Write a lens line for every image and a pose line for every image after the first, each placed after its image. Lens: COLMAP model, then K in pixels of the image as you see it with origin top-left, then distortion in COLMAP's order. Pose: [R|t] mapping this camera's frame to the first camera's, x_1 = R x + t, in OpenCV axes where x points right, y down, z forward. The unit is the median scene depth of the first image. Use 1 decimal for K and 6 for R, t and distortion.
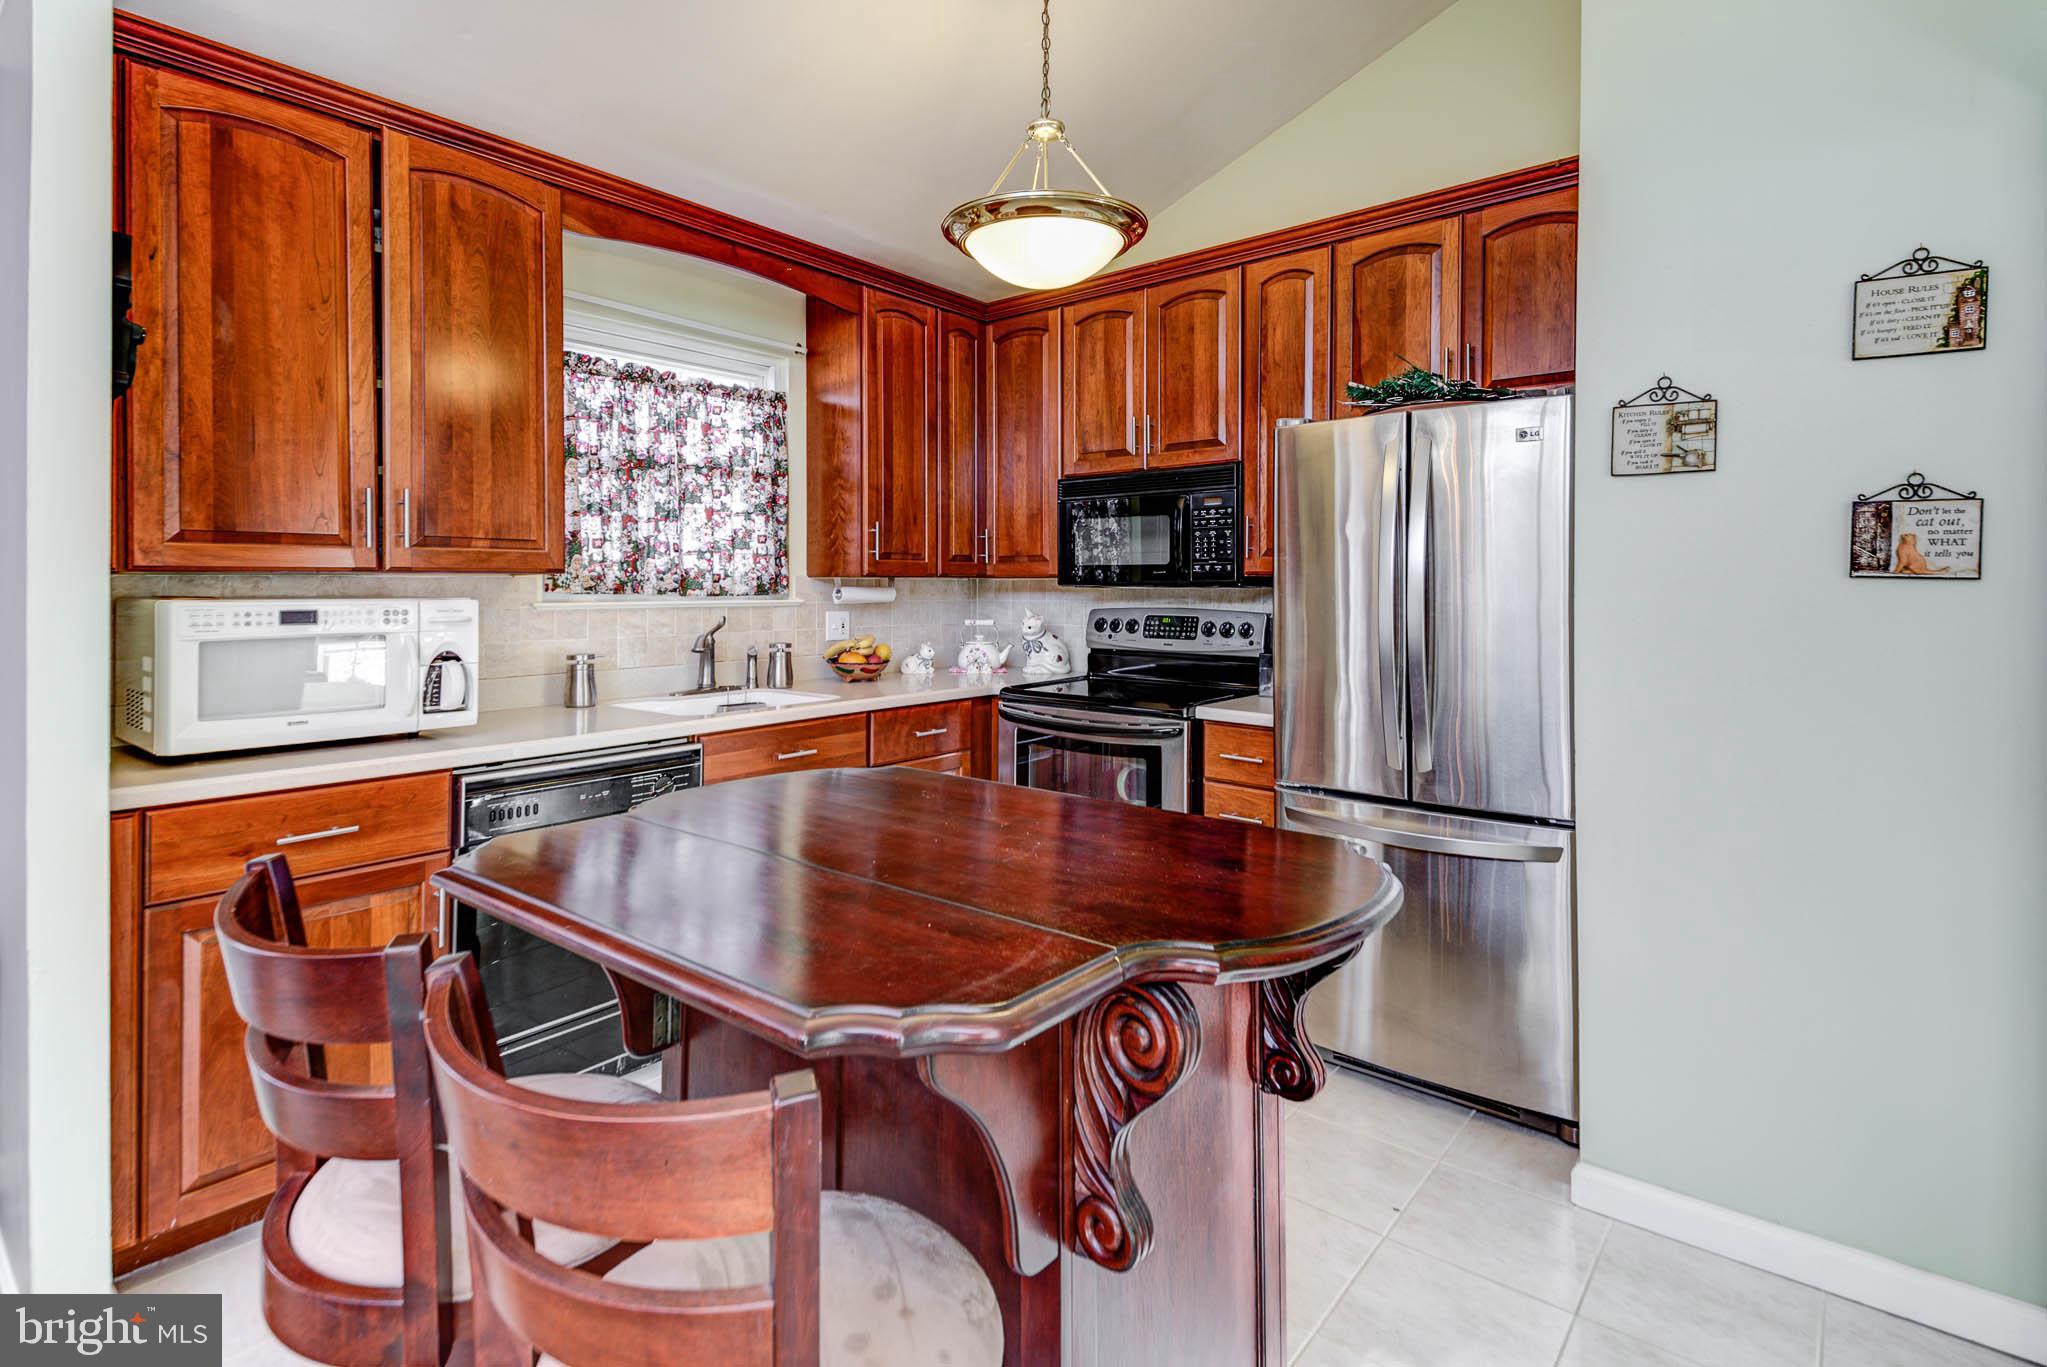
lens RADIAL K [[933.3, 0, 1017.2], [0, 933.3, 598.3], [0, 0, 1]] dist [-0.021977, -0.001714]
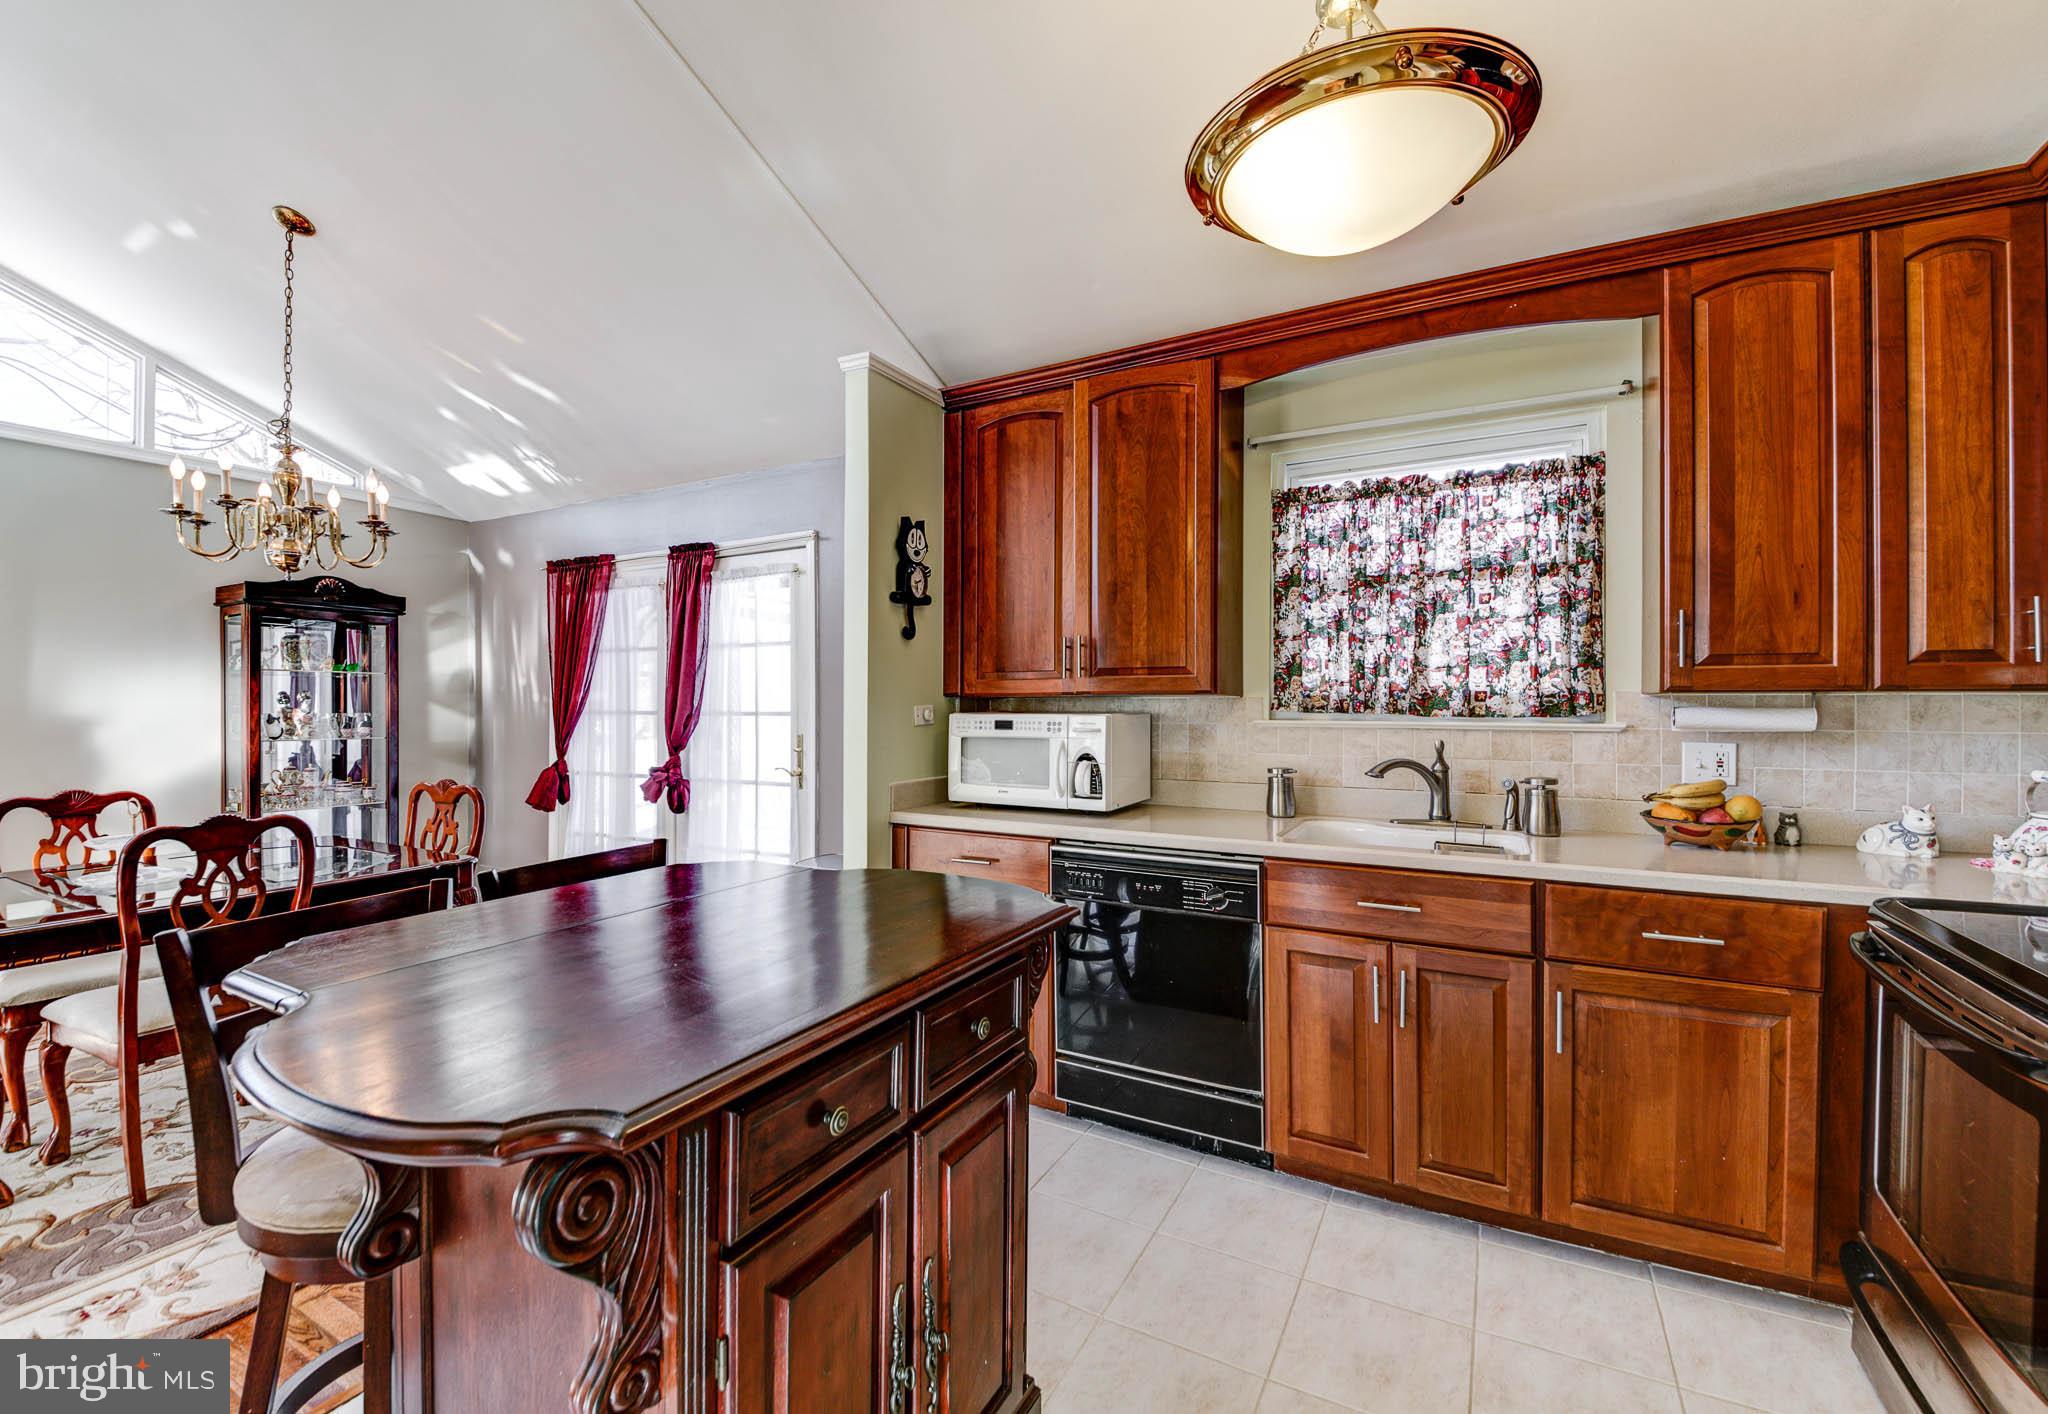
lens RADIAL K [[835.5, 0, 983.6], [0, 835.5, 710.4], [0, 0, 1]] dist [-0.011078, -0.006332]
pose [[0.178313, 0.009134, -0.983931, 0.399330], [-0.012535, 0.999897, 0.007010, -0.009295], [0.983894, 0.011084, 0.178409, 0.461849]]
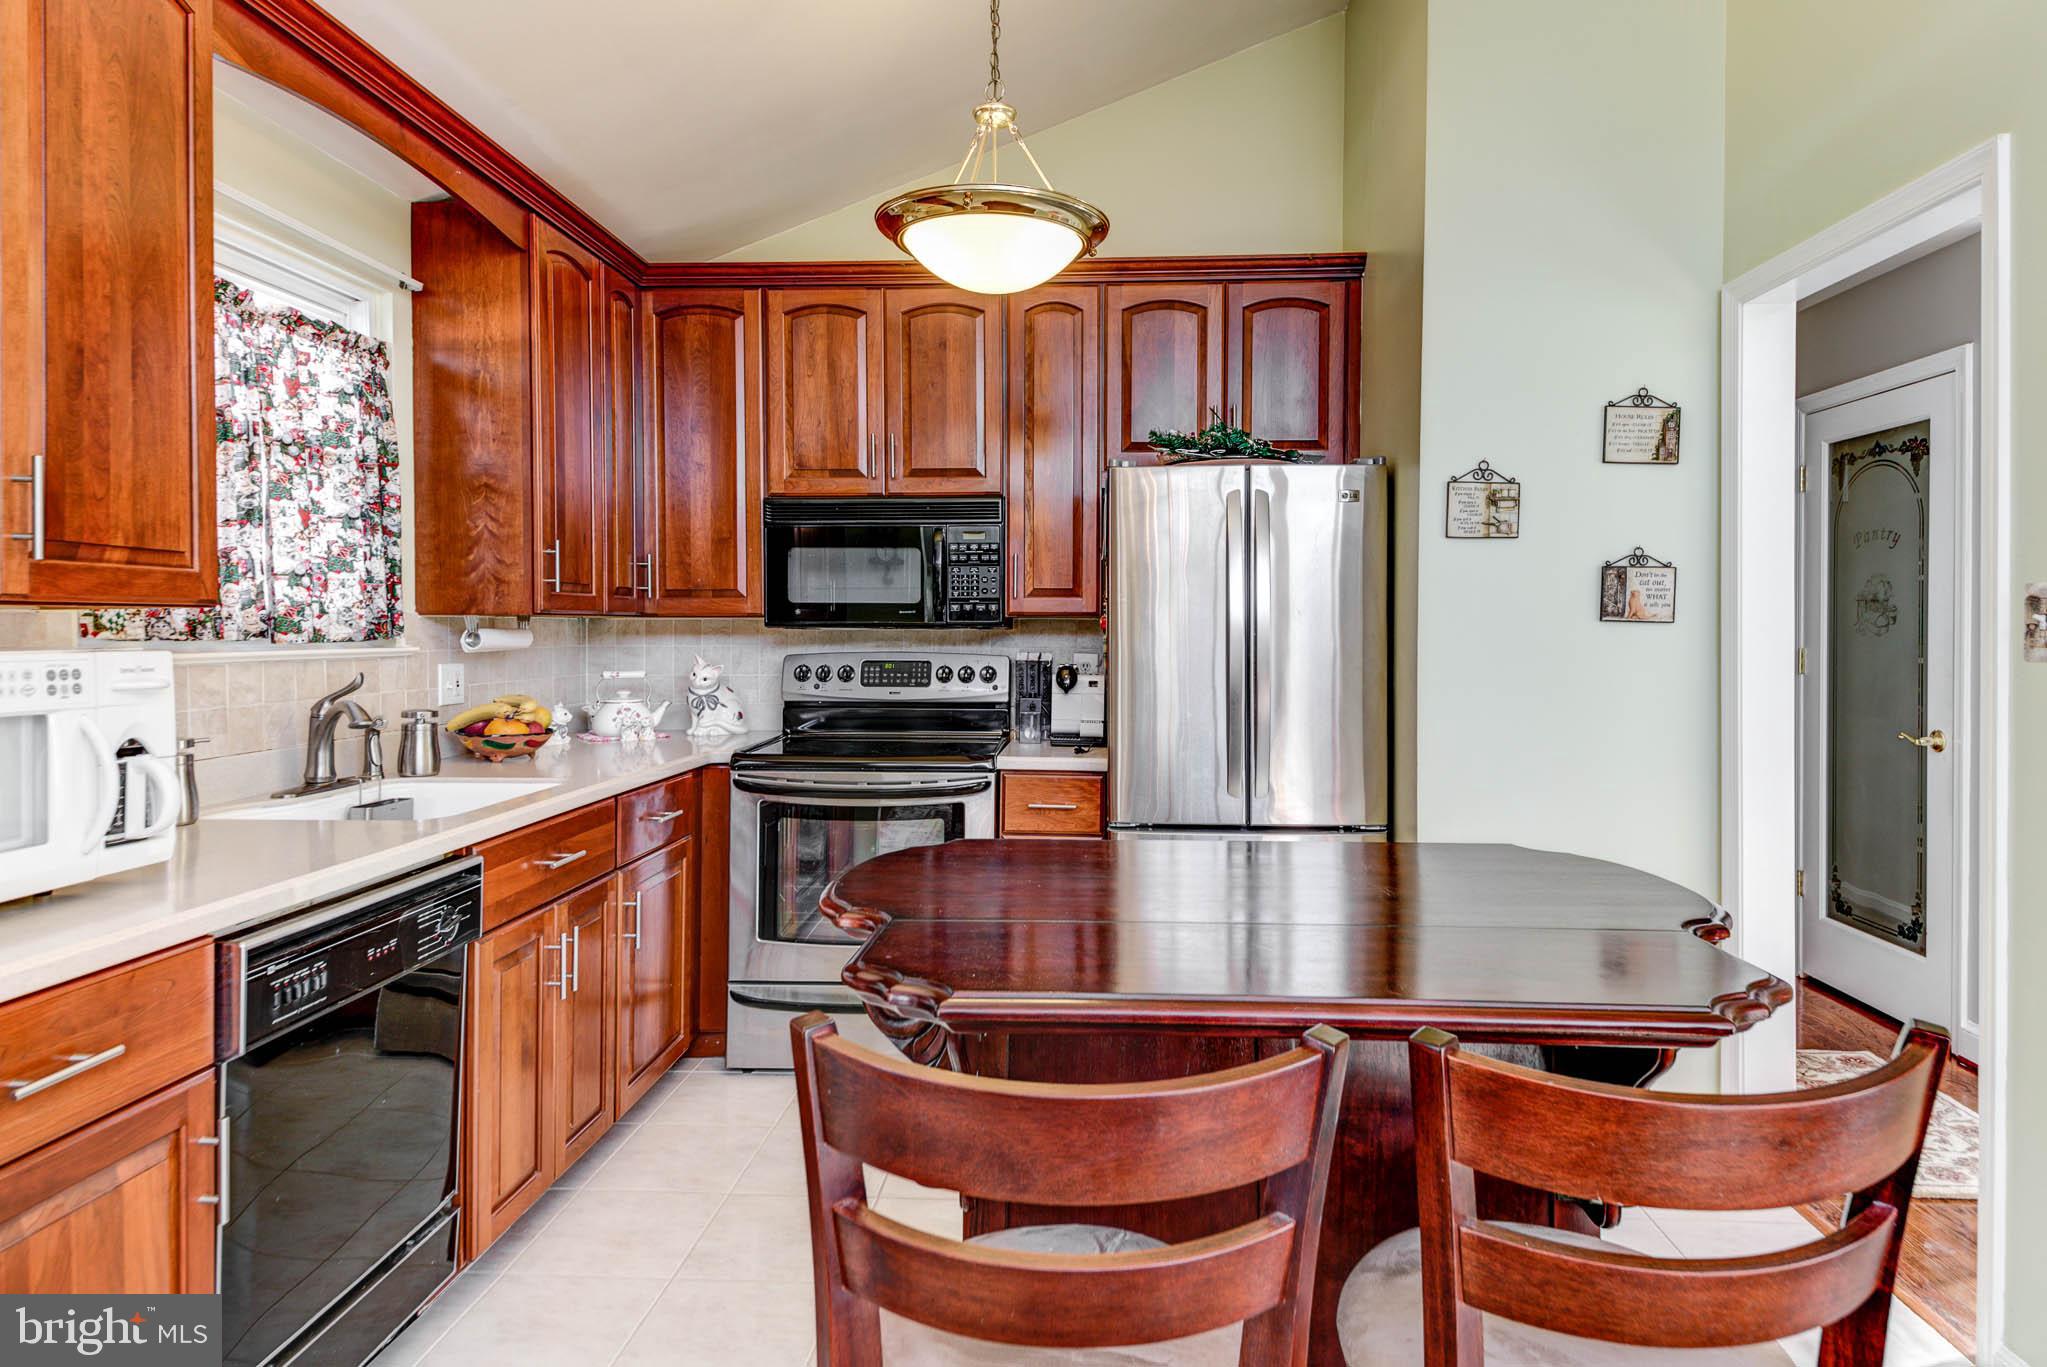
lens RADIAL K [[1114.1, 0, 1049.3], [0, 1114.1, 649.3], [0, 0, 1]] dist [0.010456, -0.015744]
pose [[0.812889, -0.011685, 0.582302, -0.402901], [0.007732, 0.999927, 0.009272, -0.001074], [-0.582367, -0.003035, 0.812920, 0.064289]]
